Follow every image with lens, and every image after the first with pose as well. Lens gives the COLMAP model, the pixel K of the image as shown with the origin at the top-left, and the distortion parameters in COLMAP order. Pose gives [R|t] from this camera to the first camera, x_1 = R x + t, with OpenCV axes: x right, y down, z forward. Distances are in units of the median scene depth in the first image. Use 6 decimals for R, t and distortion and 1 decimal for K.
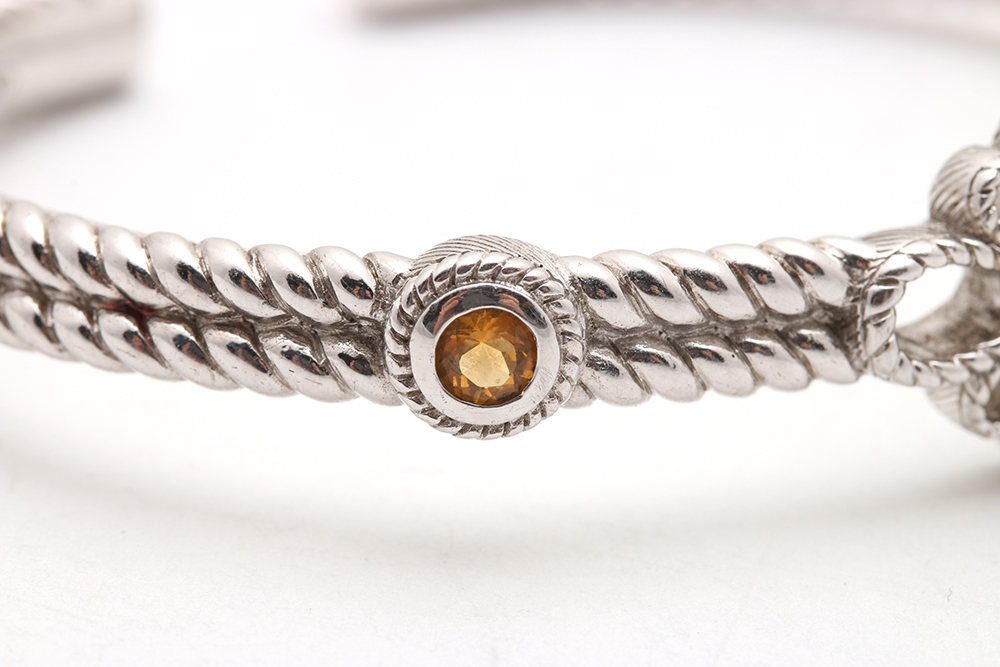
lens RADIAL K [[2763.6, 0, 500.0], [0, 2763.6, 332.0], [0, 0, 1]] dist [0.016675, 0.000000]
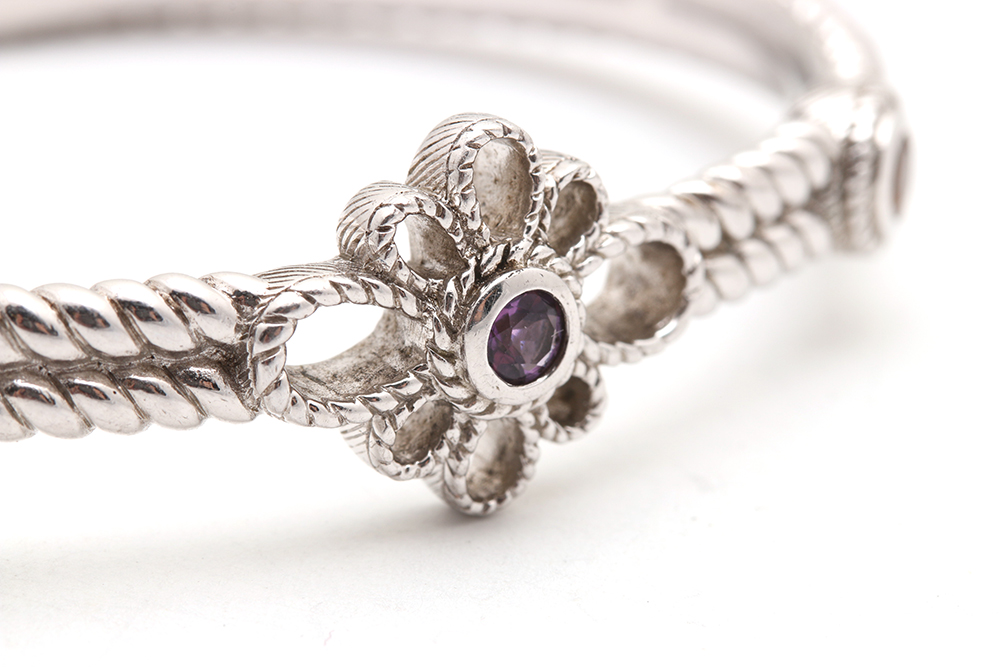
lens RADIAL K [[2763.6, 0, 500.0], [0, 2763.6, 334.9], [0, 0, 1]] dist [0.016675, 0.000000]
pose [[0.995915, 0.012879, -0.089372, 0.307286], [-0.013435, 0.999894, -0.005614, -0.008158], [0.089291, 0.006791, 0.995982, 0.027368]]
